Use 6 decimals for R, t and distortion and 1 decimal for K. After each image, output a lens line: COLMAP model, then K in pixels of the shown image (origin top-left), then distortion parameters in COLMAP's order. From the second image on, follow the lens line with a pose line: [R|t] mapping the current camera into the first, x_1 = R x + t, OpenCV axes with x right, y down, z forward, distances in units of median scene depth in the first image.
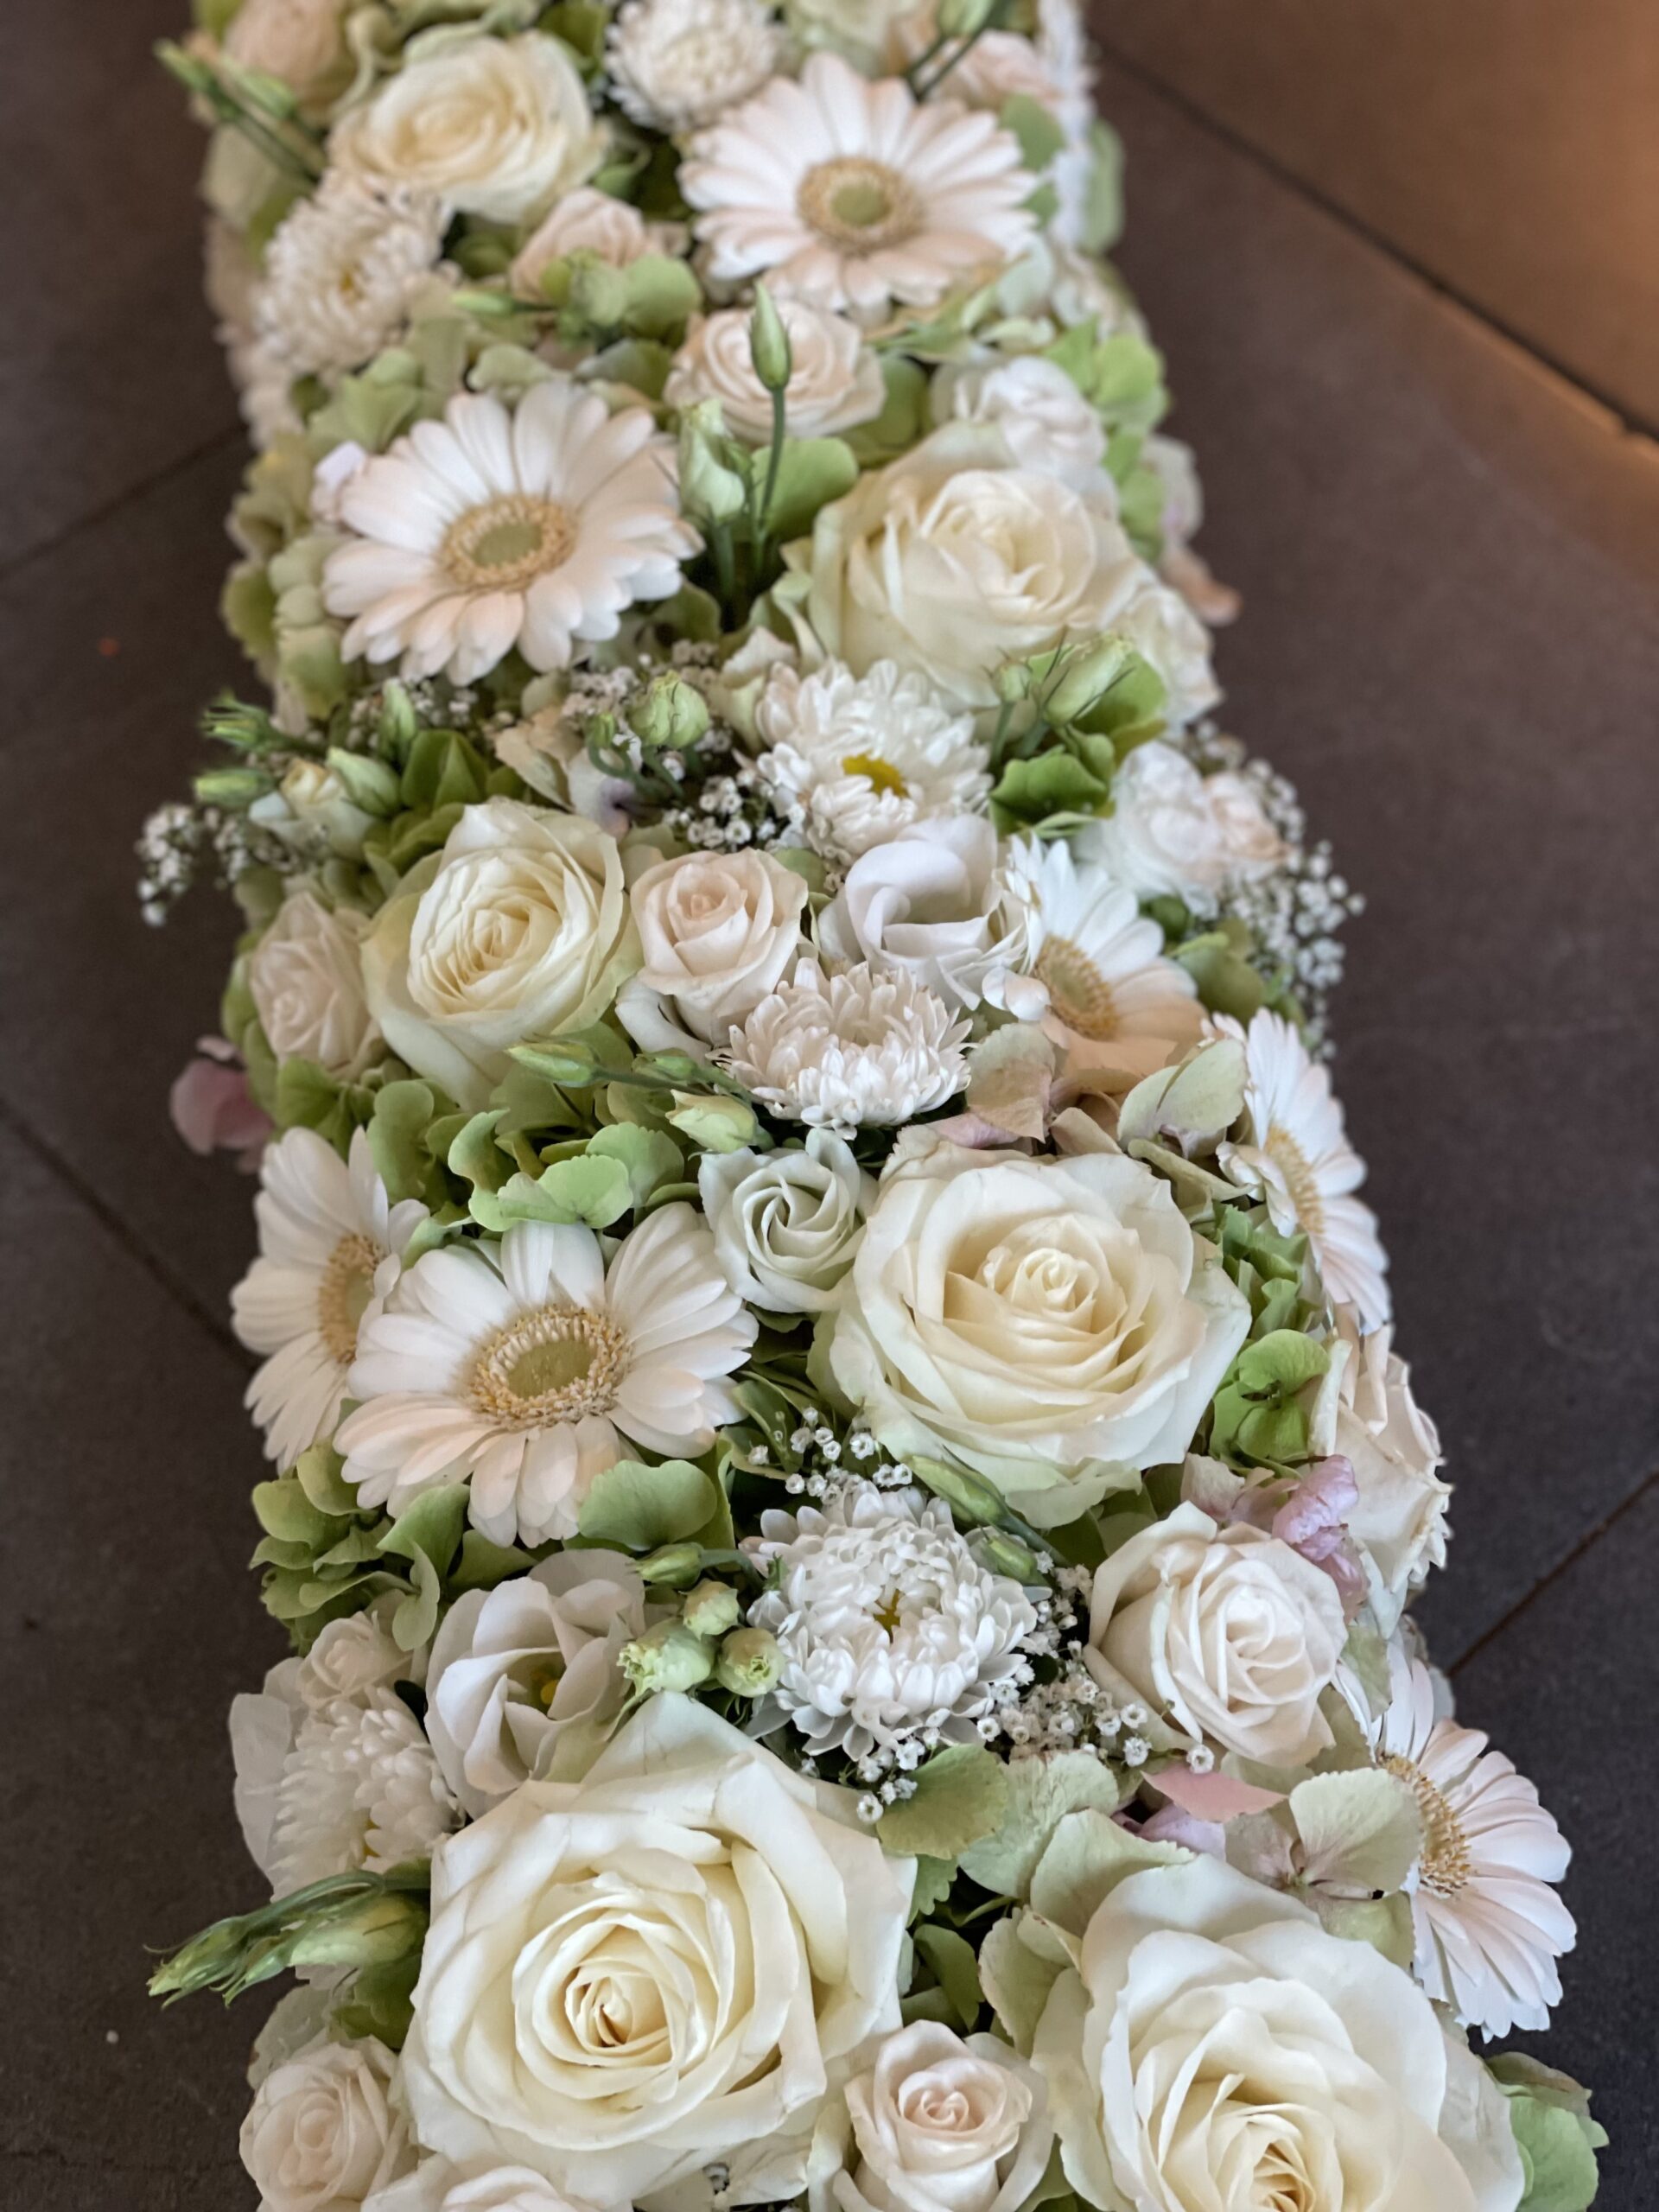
lens RADIAL K [[3362.0, 0, 840.7], [0, 3362.0, 1110.7], [0, 0, 1]] dist [0.052648, 0.000000]
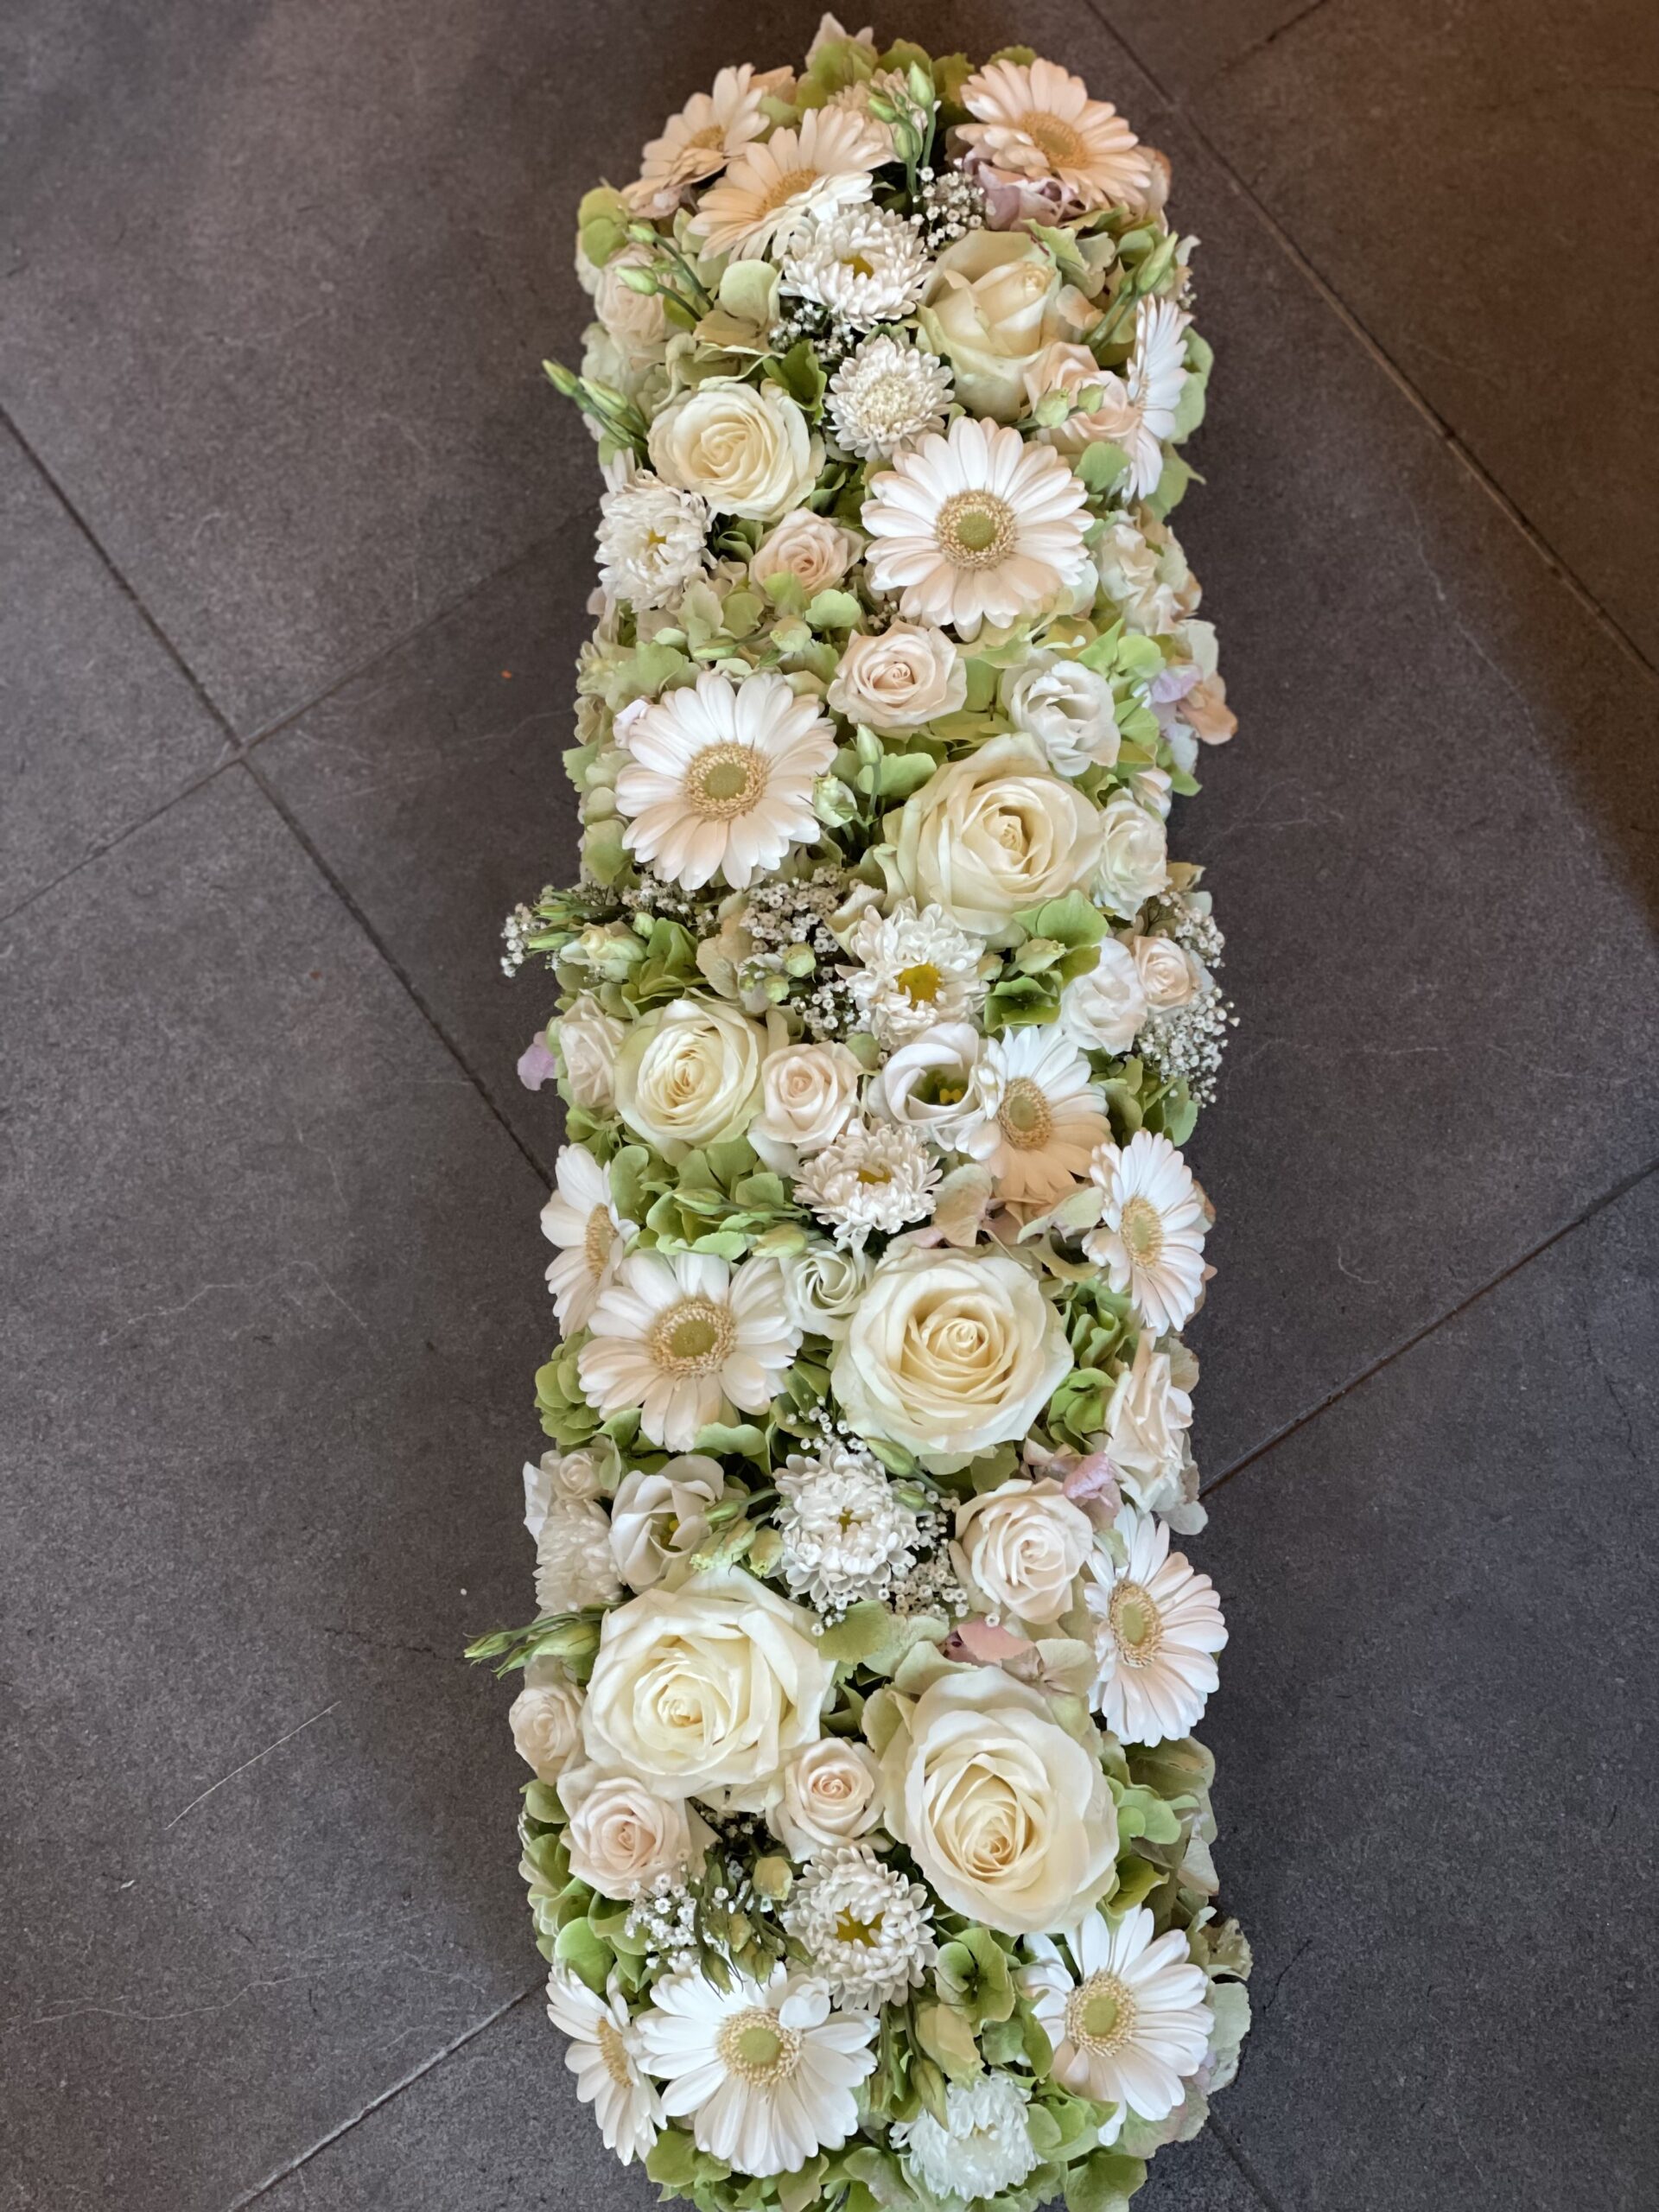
lens RADIAL K [[3362.0, 0, 823.5], [0, 3362.0, 1102.4], [0, 0, 1]] dist [0.052648, 0.000000]
pose [[0.984210, 0.112838, -0.136373, 0.214108], [-0.061393, 0.940249, 0.334907, -0.647719], [0.166015, -0.321246, 0.932330, -0.645777]]
